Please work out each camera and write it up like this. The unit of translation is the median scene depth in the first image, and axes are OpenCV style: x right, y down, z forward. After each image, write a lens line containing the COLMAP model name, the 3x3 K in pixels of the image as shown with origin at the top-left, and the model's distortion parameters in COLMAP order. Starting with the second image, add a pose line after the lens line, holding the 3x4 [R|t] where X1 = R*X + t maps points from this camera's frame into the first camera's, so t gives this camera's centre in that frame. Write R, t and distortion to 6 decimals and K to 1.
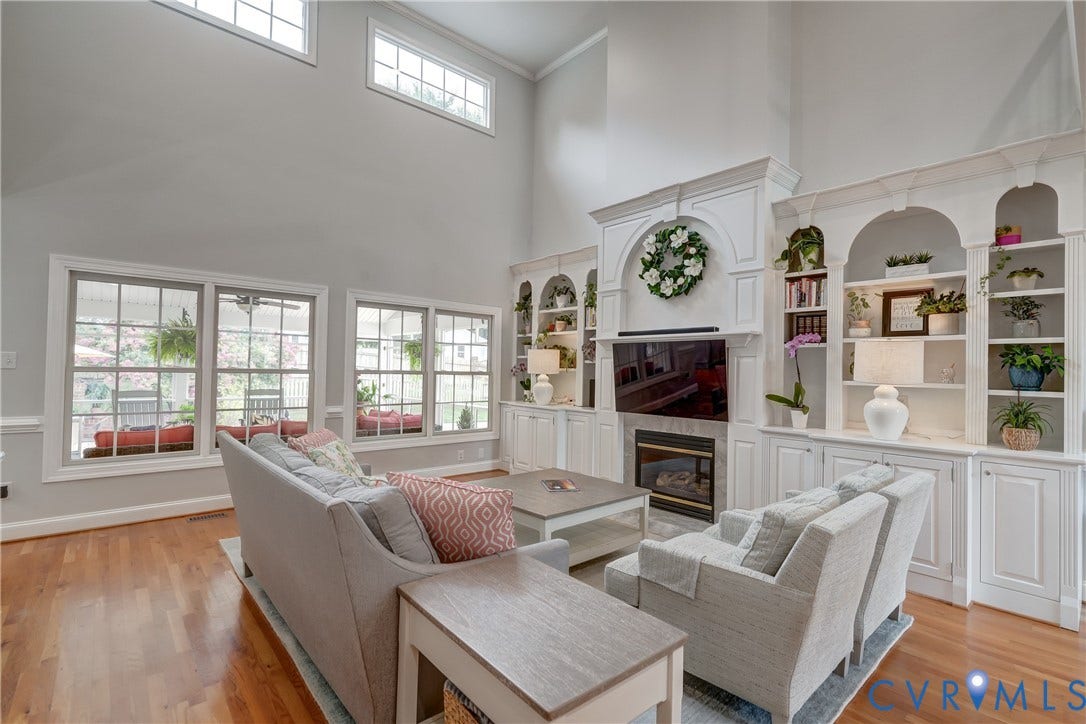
lens RADIAL K [[502.5, 0, 542.8], [0, 502.5, 360.0], [0, 0, 1]] dist [-0.006008, 0.001679]
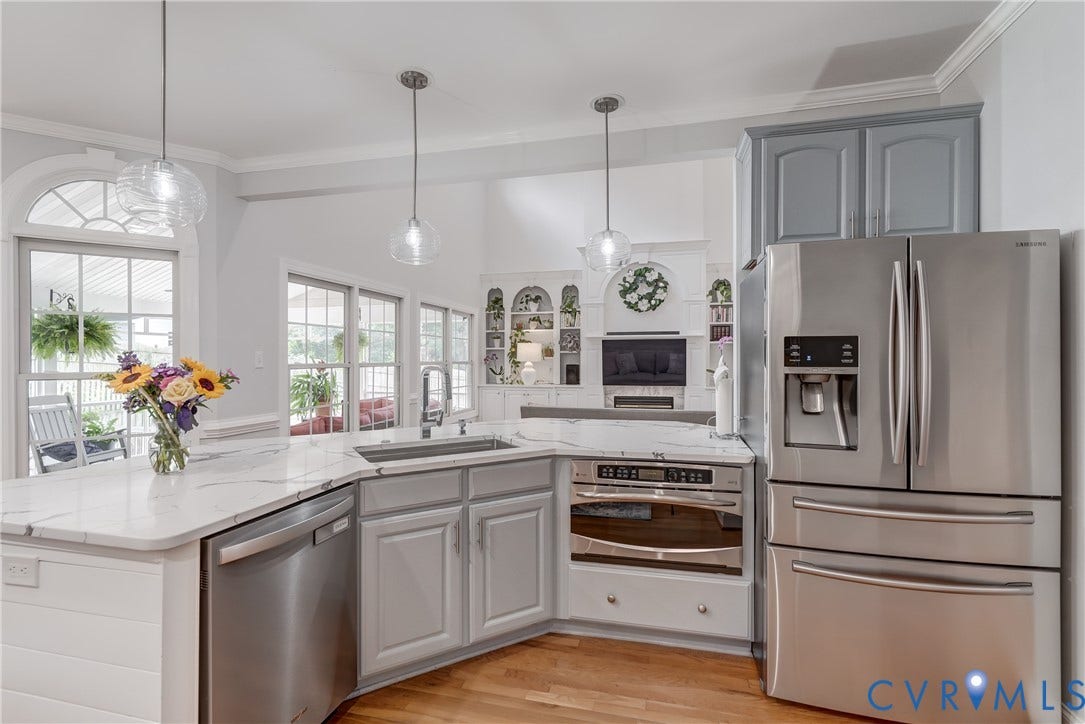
lens RADIAL K [[502.0, 0, 545.7], [0, 502.0, 360.4], [0, 0, 1]] dist [-0.006008, 0.001679]
pose [[0.812390, -0.024565, 0.582597, -0.939296], [0.006947, 0.999449, 0.032455, -0.023608], [-0.583073, -0.022319, 0.812113, -0.118694]]
